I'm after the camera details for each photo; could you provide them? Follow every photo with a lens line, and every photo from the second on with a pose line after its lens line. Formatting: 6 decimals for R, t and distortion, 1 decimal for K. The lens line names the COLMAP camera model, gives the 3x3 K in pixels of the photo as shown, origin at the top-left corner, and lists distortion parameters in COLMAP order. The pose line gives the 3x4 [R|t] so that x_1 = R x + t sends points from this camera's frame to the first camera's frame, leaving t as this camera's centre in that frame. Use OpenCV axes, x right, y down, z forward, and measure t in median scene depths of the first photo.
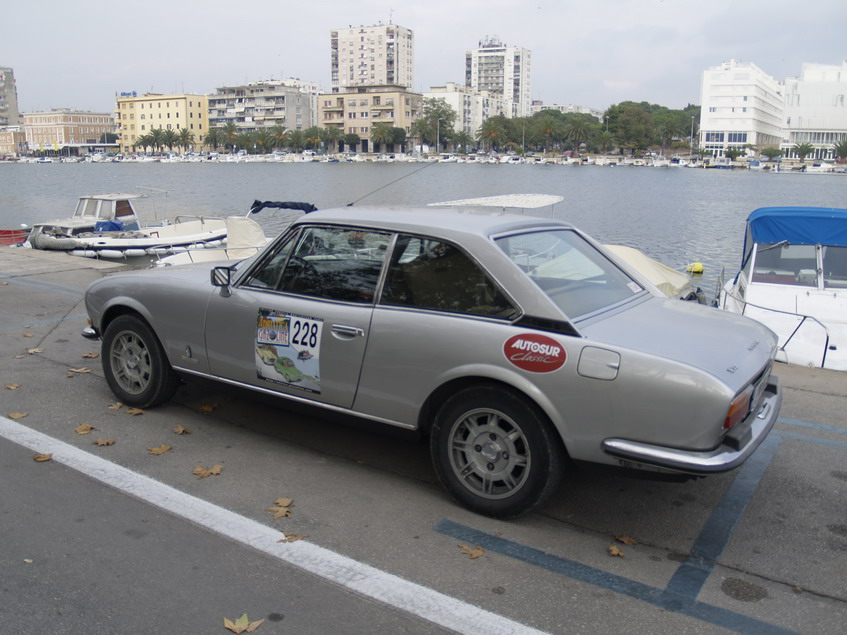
lens RADIAL K [[713.8, 0, 423.5], [0, 713.8, 317.5], [0, 0, 1]] dist [-0.131822, 0.077059]
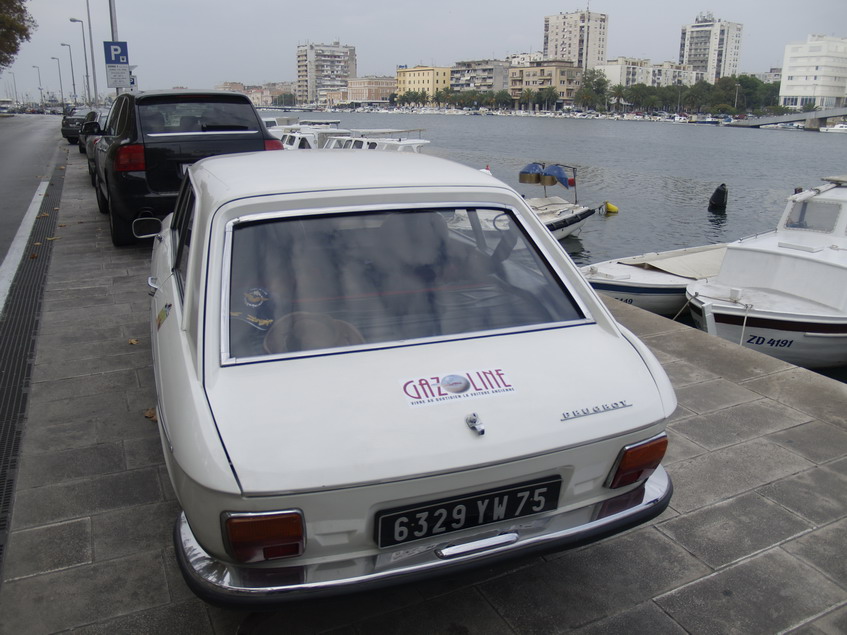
lens RADIAL K [[713.8, 0, 423.5], [0, 713.8, 317.5], [0, 0, 1]] dist [-0.131822, 0.077059]
pose [[0.851011, 0.155330, -0.501650, 0.446467], [-0.128804, 0.987815, 0.087359, 0.067395], [0.509106, -0.009729, 0.860649, -0.268509]]
